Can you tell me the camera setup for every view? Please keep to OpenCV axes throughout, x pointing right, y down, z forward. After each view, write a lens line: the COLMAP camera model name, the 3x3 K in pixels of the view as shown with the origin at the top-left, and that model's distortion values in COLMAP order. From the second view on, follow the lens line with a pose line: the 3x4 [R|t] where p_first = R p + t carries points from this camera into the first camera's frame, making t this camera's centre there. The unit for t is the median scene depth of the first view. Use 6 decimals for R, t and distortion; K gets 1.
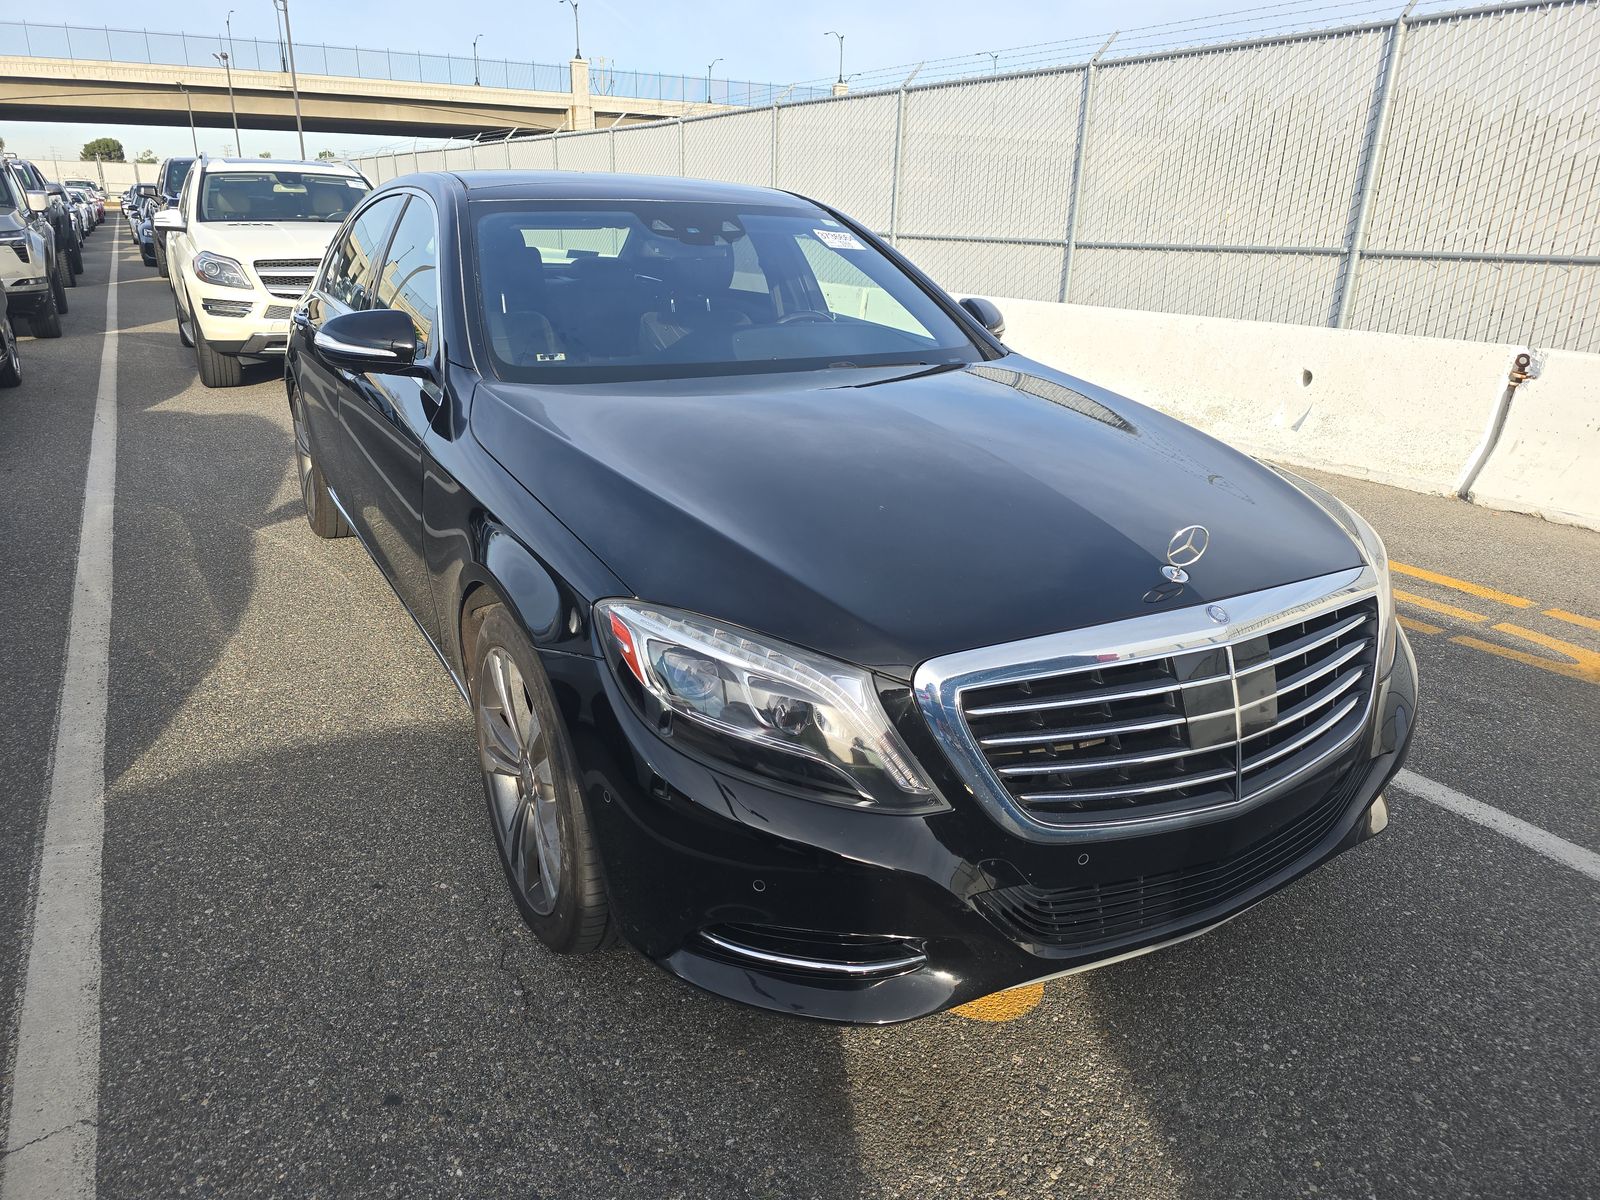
lens RADIAL K [[1130.0, 0, 803.4], [0, 1130.0, 603.6], [0, 0, 1]] dist [0.053038, -0.047369]
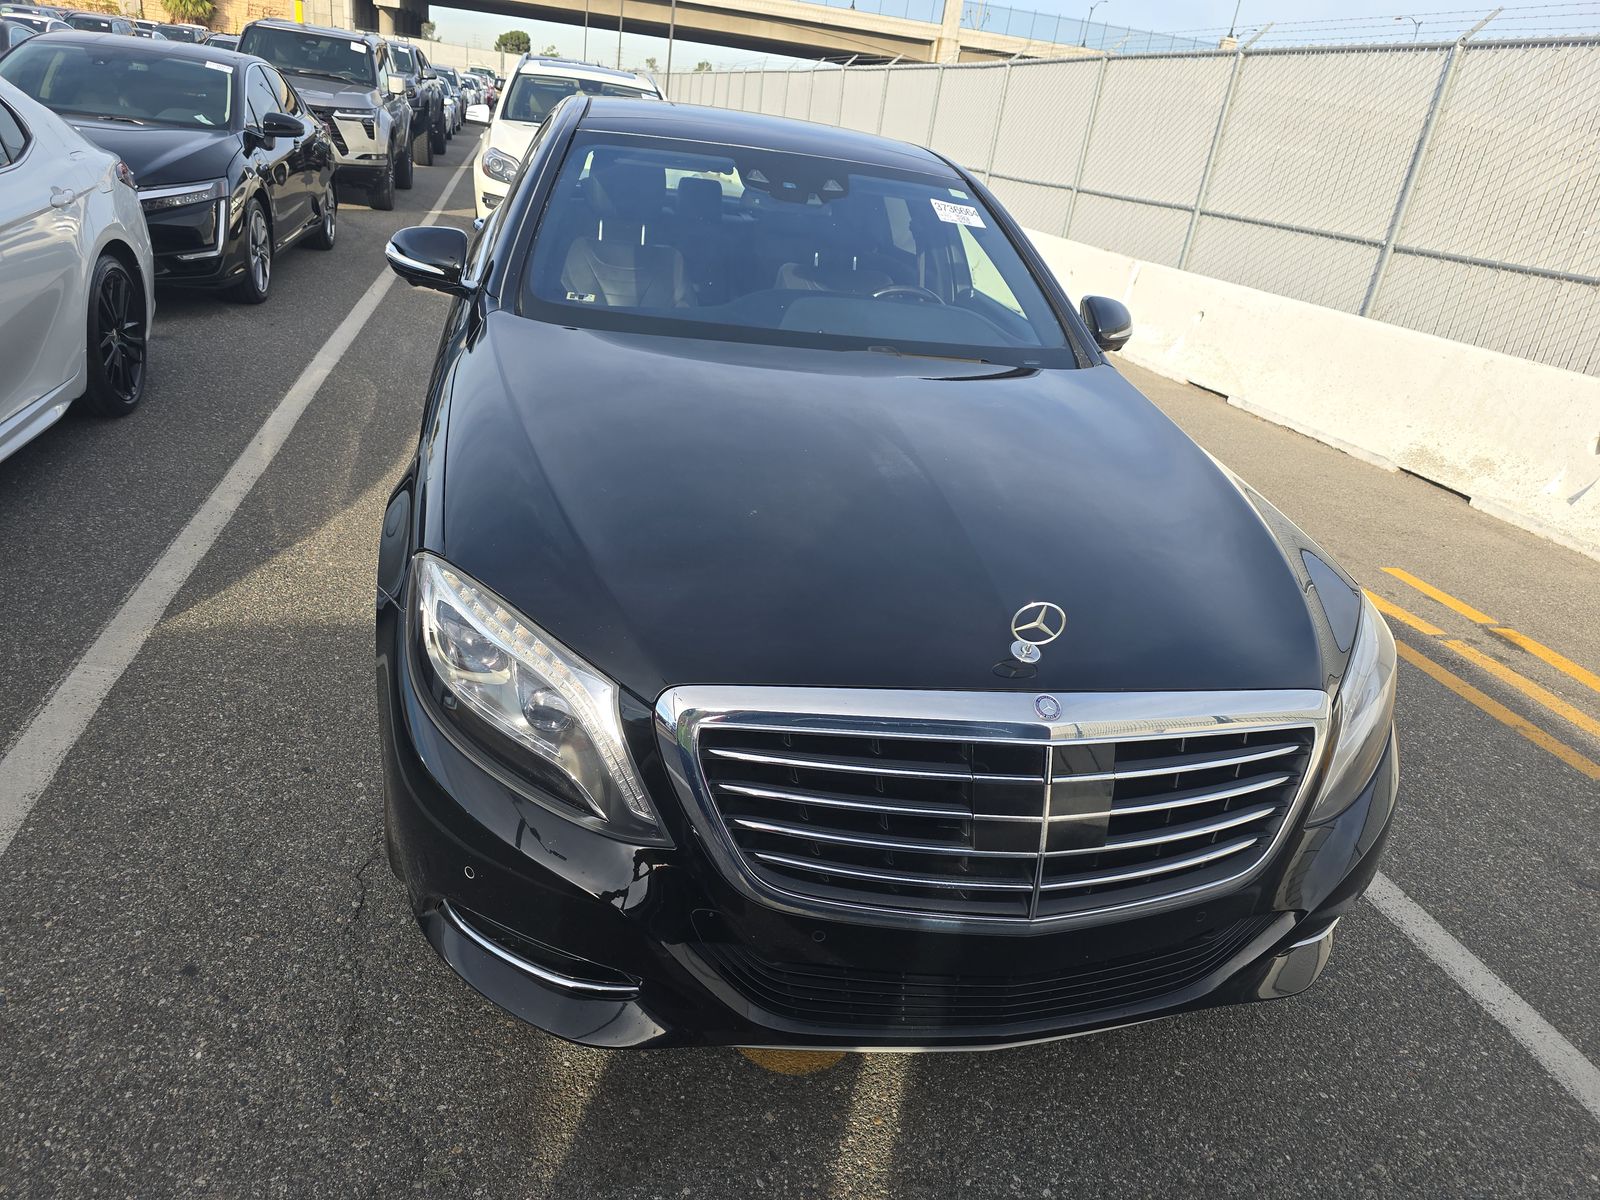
lens RADIAL K [[1137.5, 0, 800.0], [0, 1137.5, 600.0], [0, 0, 1]] dist [0.028367, -0.017939]
pose [[0.948385, 0.208050, -0.239337, 0.174869], [-0.197439, 0.977970, 0.067762, -0.043166], [0.248162, -0.017010, 0.968569, 0.051137]]
